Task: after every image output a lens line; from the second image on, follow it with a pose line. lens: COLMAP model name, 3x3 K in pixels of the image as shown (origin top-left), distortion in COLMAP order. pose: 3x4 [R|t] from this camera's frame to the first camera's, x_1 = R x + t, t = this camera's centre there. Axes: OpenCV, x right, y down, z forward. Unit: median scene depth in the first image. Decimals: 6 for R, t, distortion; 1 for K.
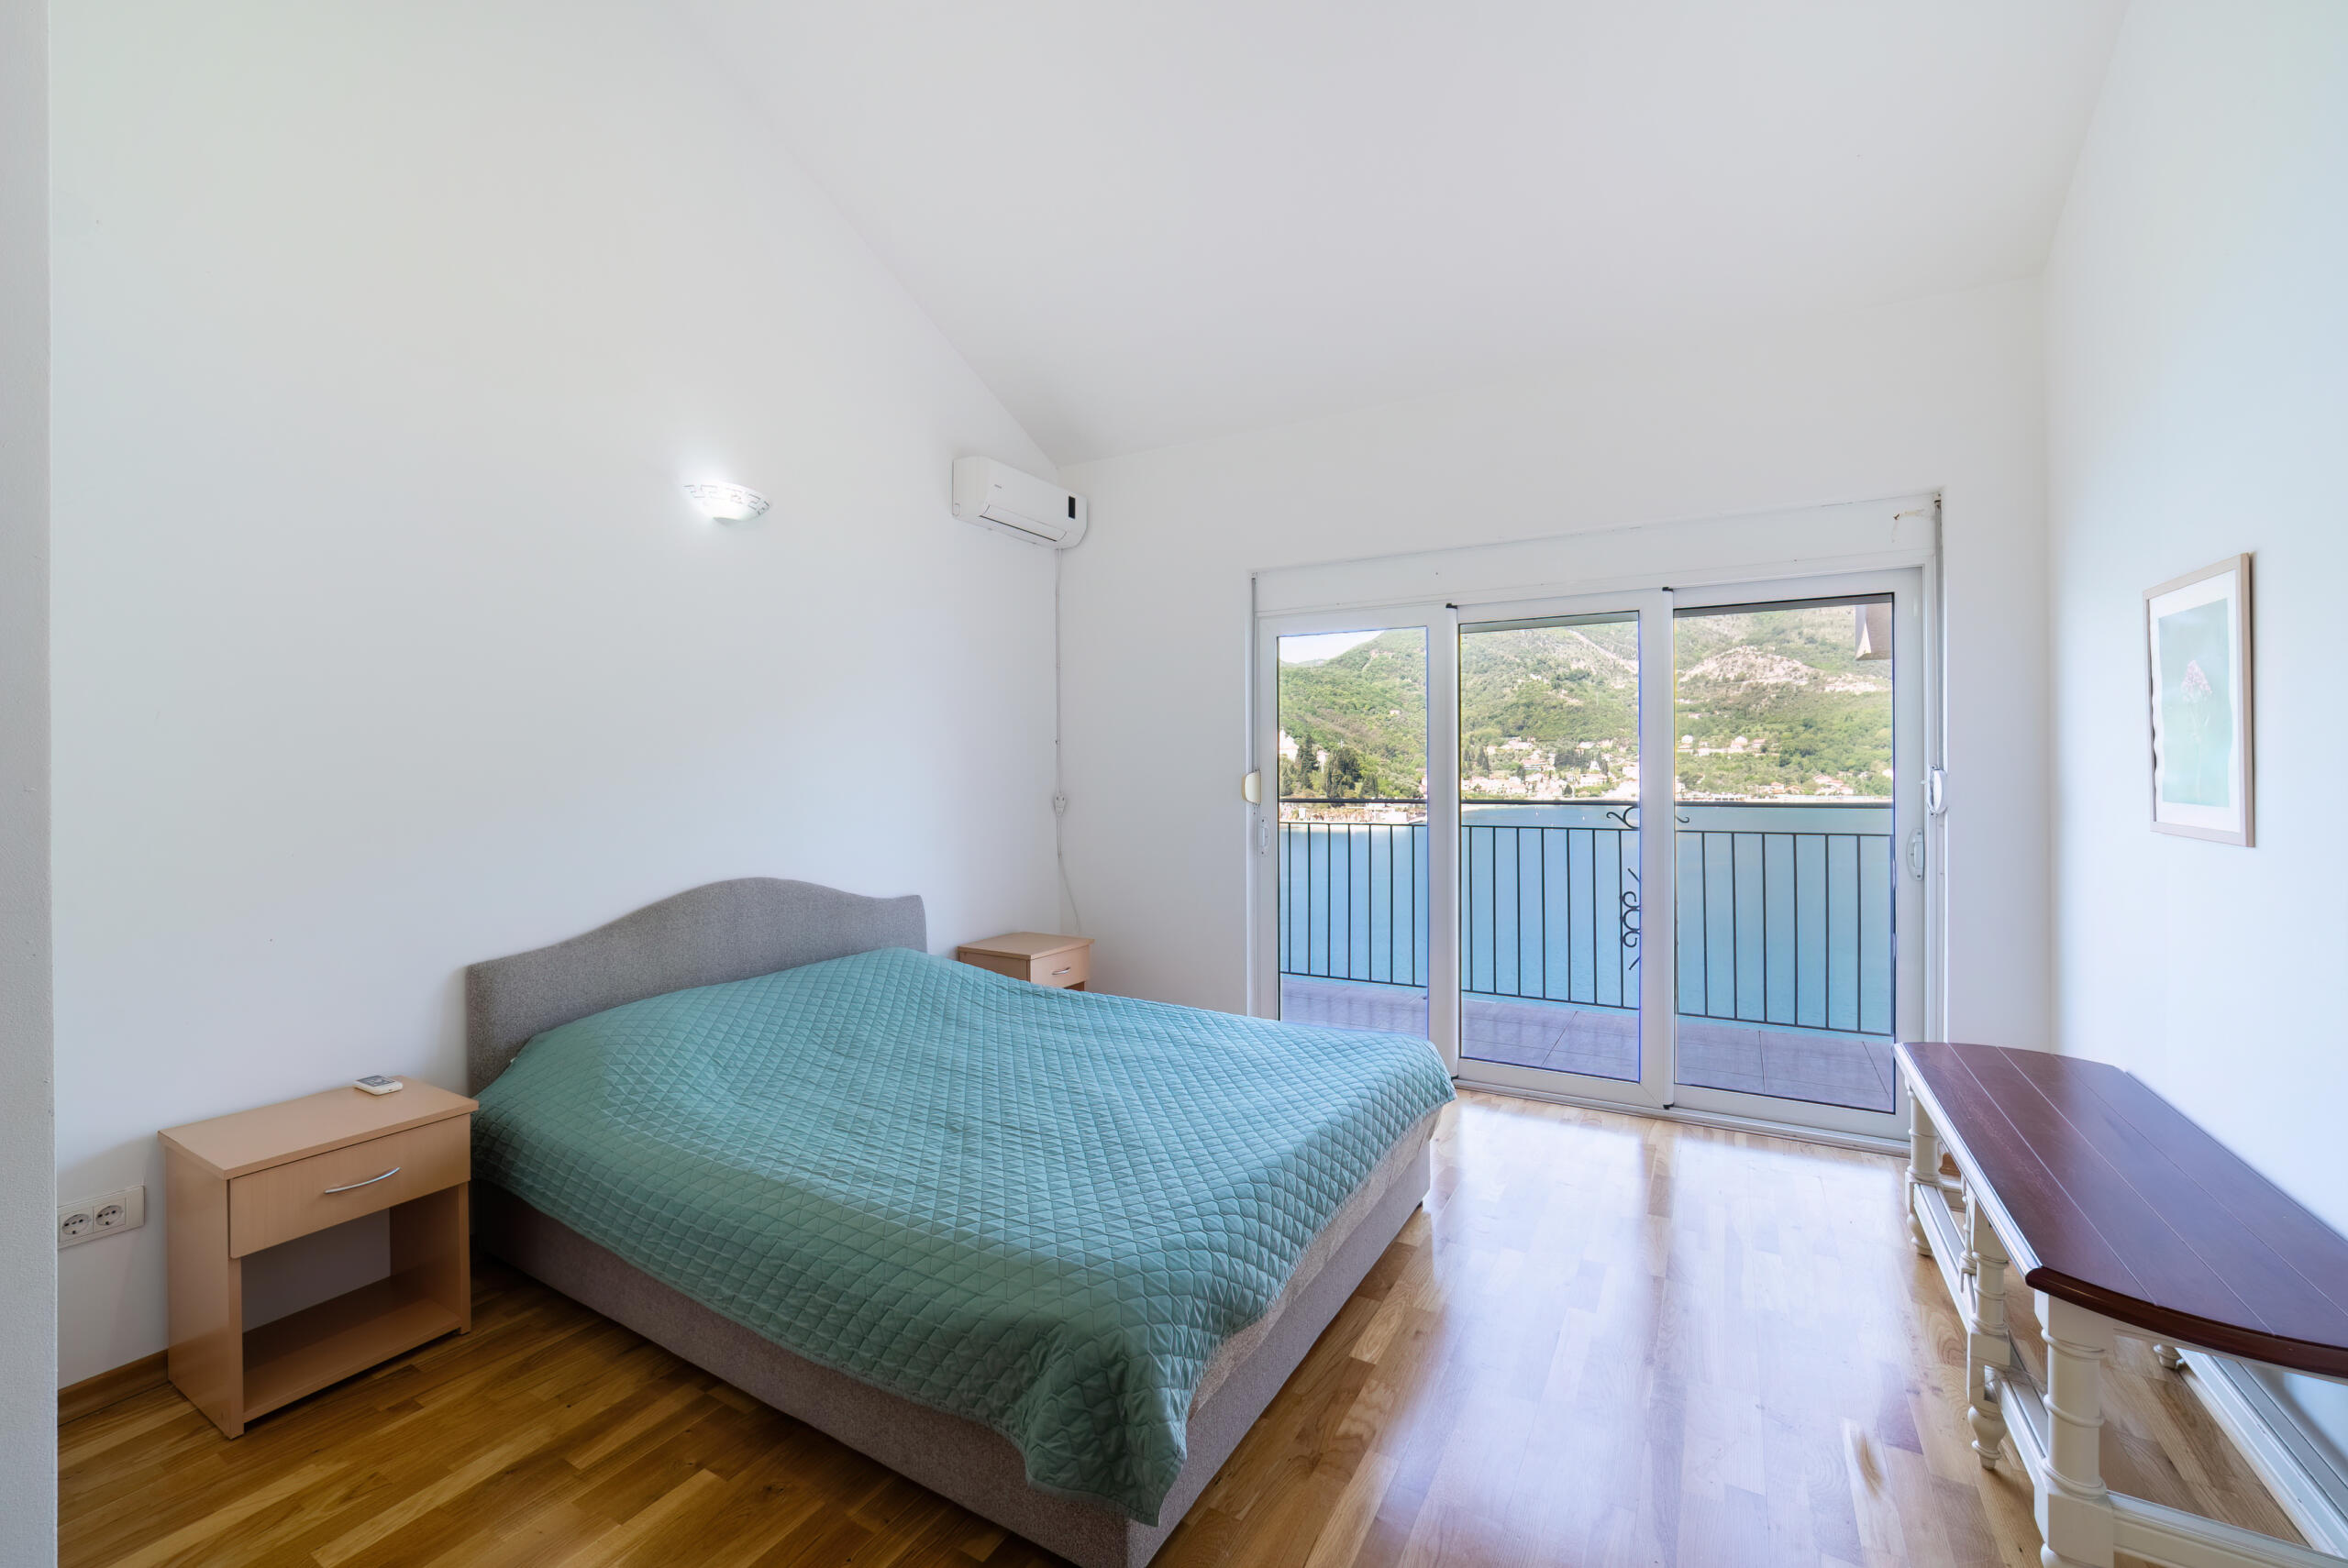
lens RADIAL K [[988.6, 0, 1182.0], [0, 988.6, 783.3], [0, 0, 1]] dist [-0.008942, 0.004761]
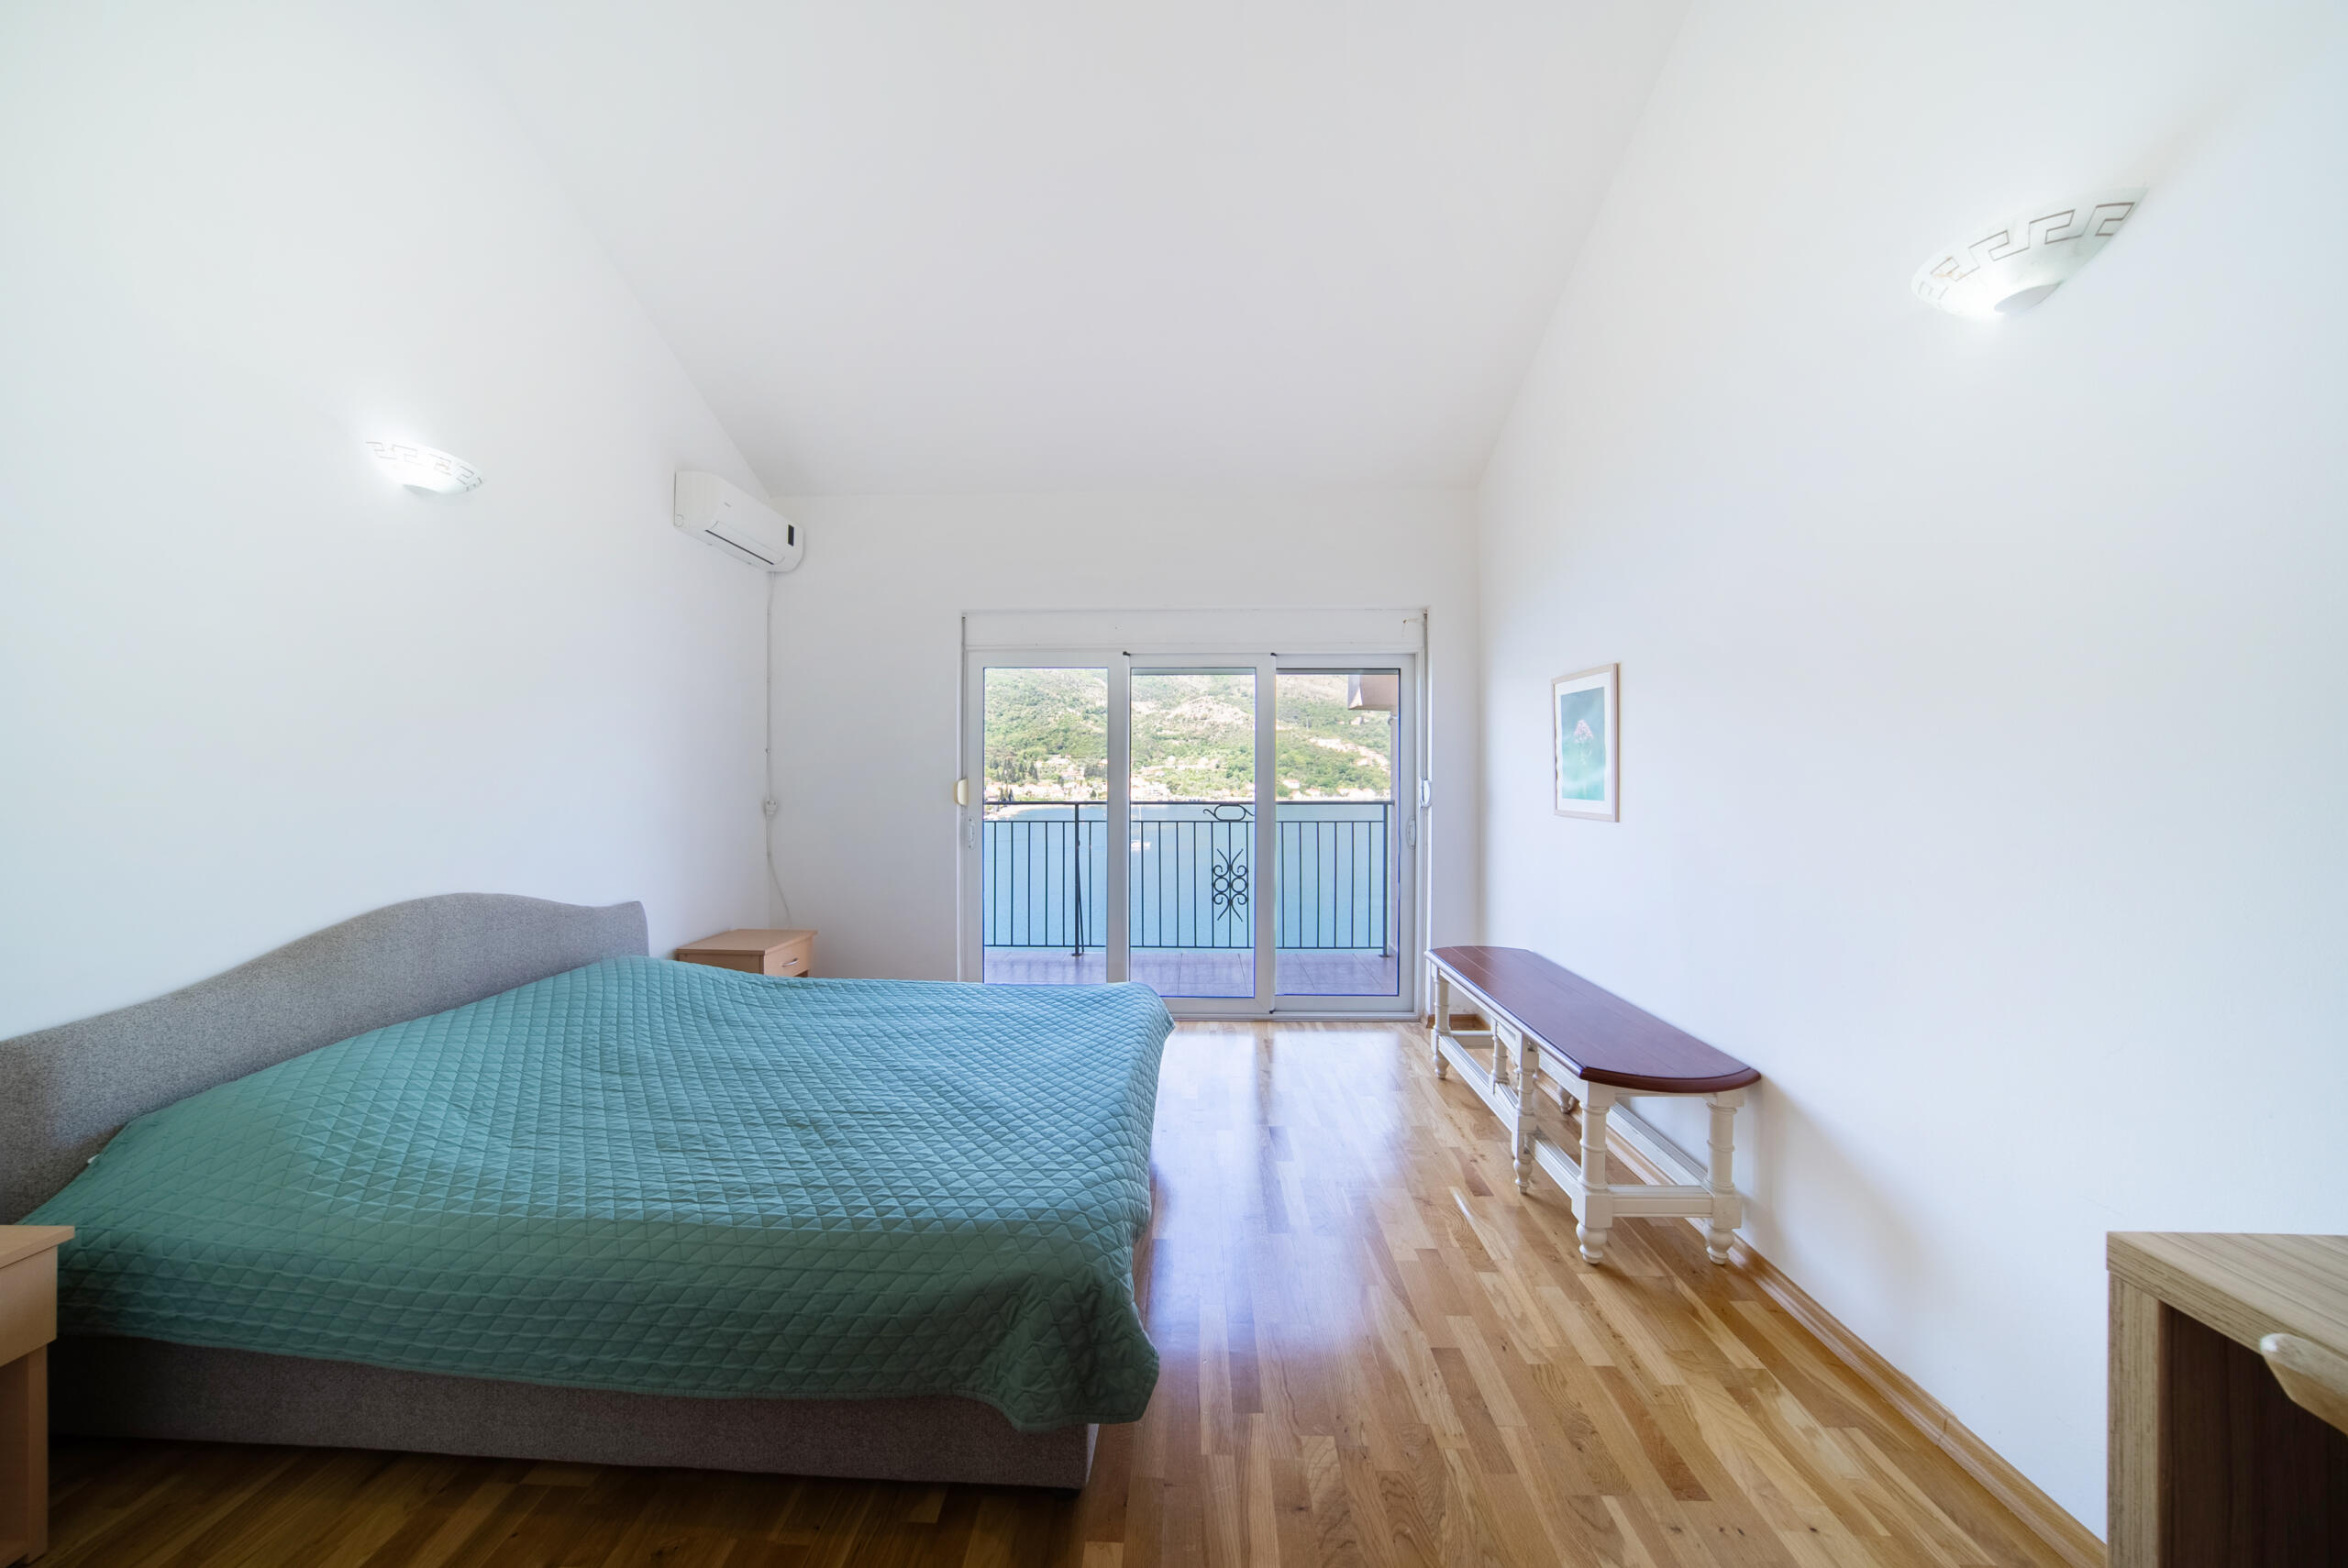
lens RADIAL K [[768.5, 0, 1185.5], [0, 768.5, 786.5], [0, 0, 1]] dist [-0.007529, 0.002202]
pose [[0.880084, 0.000871, 0.474816, -0.161573], [0.000742, 0.999995, -0.003209, 0.000405], [-0.474817, 0.003176, 0.880079, 0.067329]]
